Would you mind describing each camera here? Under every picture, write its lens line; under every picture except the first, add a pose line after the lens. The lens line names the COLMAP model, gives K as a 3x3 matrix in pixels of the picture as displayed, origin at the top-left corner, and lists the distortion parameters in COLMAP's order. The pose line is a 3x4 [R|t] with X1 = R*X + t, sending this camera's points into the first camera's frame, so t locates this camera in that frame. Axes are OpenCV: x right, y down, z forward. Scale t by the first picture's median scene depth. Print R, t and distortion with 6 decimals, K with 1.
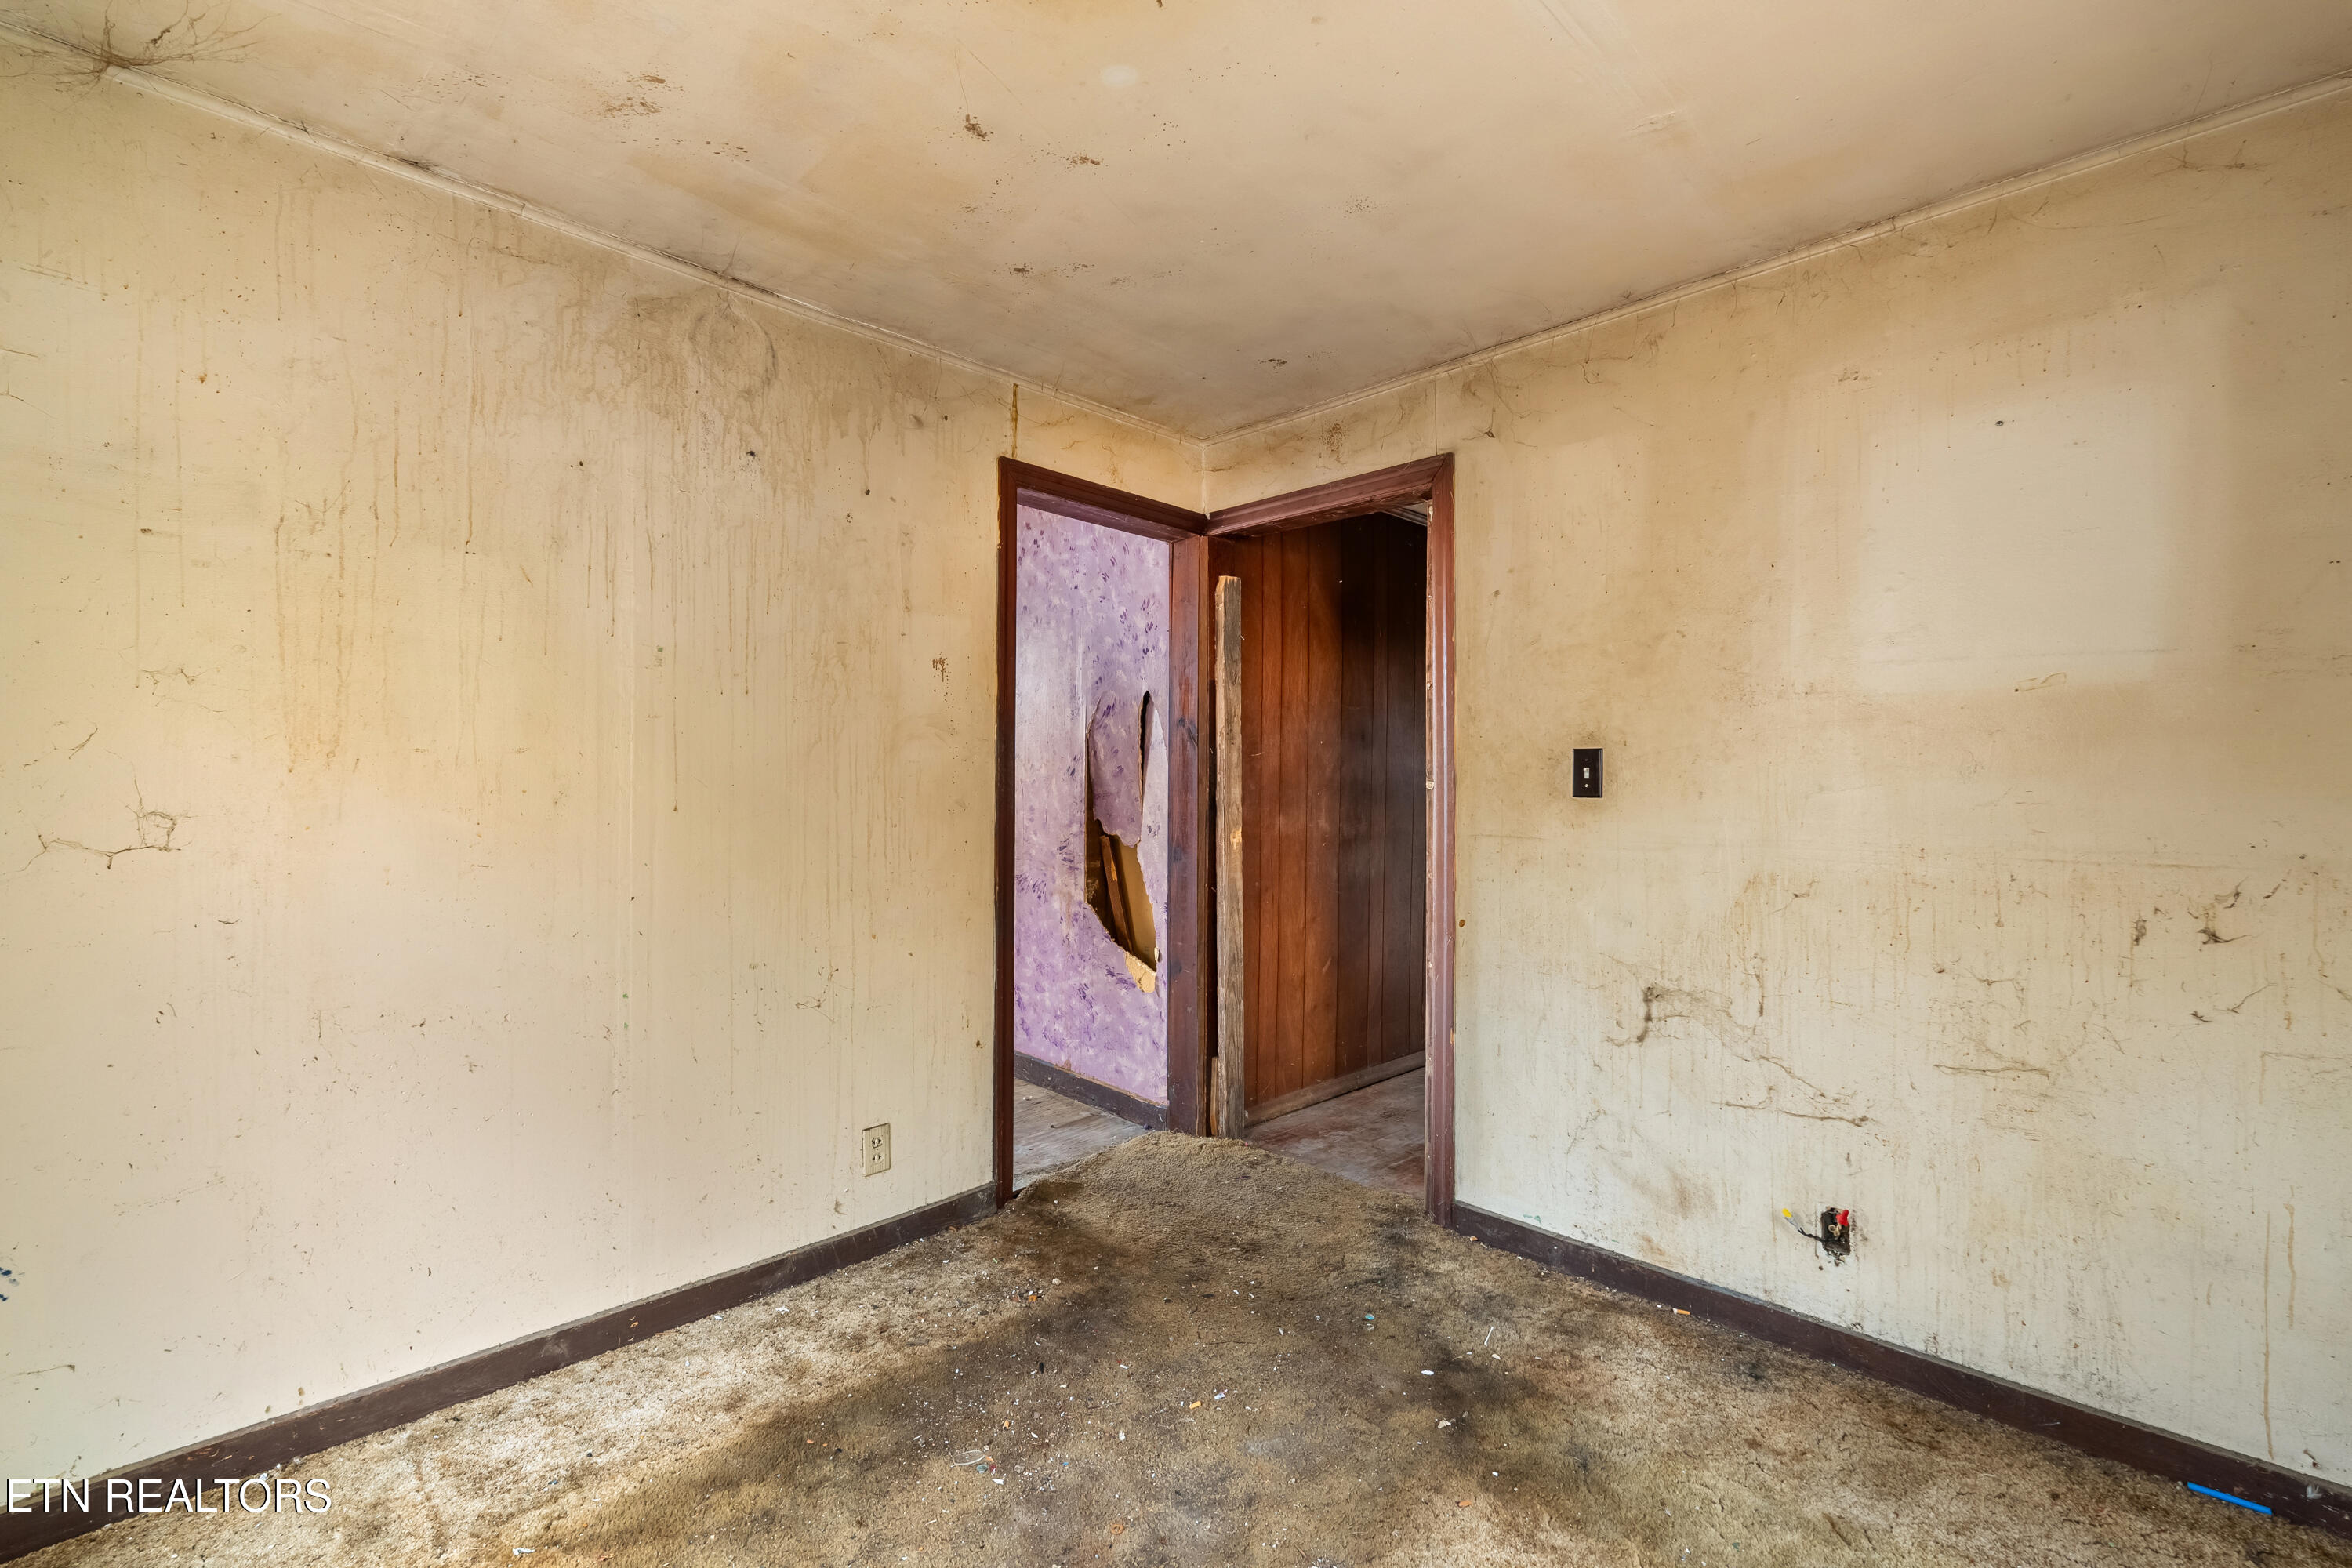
lens RADIAL K [[1030.2, 0, 1171.5], [0, 1030.2, 786.8], [0, 0, 1]] dist [-0.003108, 0.000226]
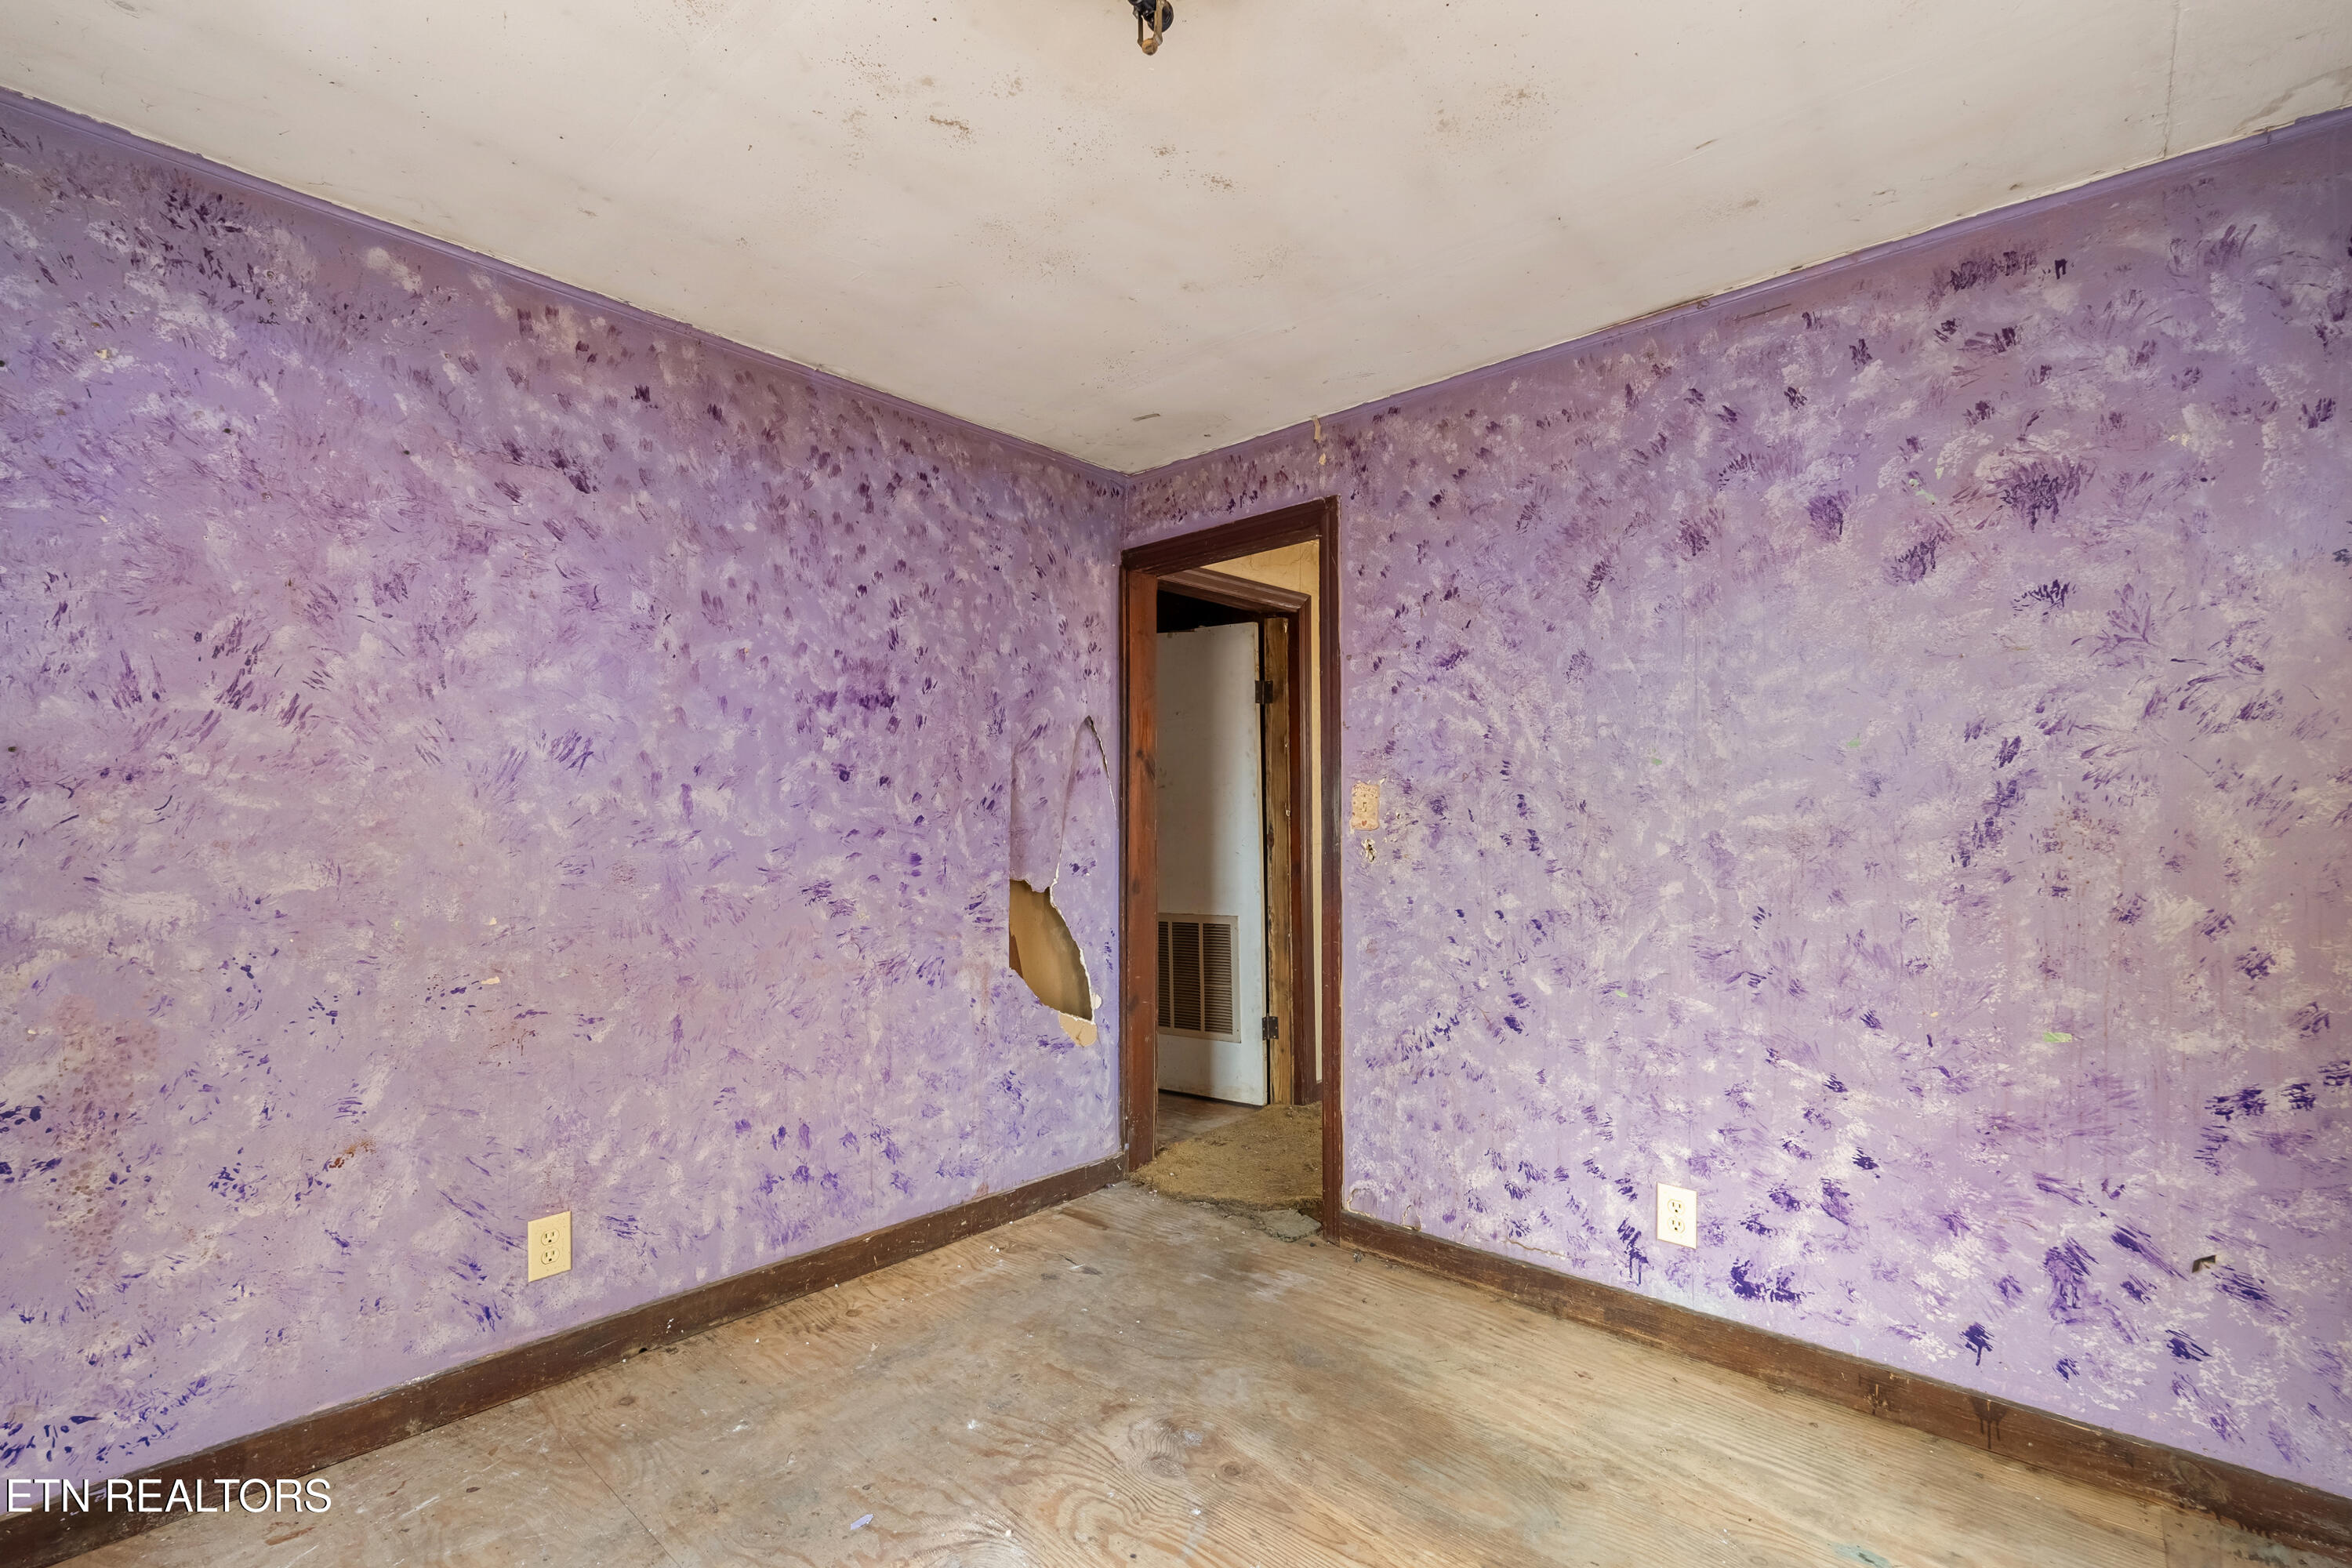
lens RADIAL K [[1030.2, 0, 1171.5], [0, 1030.2, 786.8], [0, 0, 1]] dist [-0.003108, 0.000226]
pose [[-0.053861, 0.004838, 0.998537, -0.899059], [0.004888, 0.999978, -0.004581, -0.024296], [-0.998537, 0.004634, -0.053883, 0.931414]]
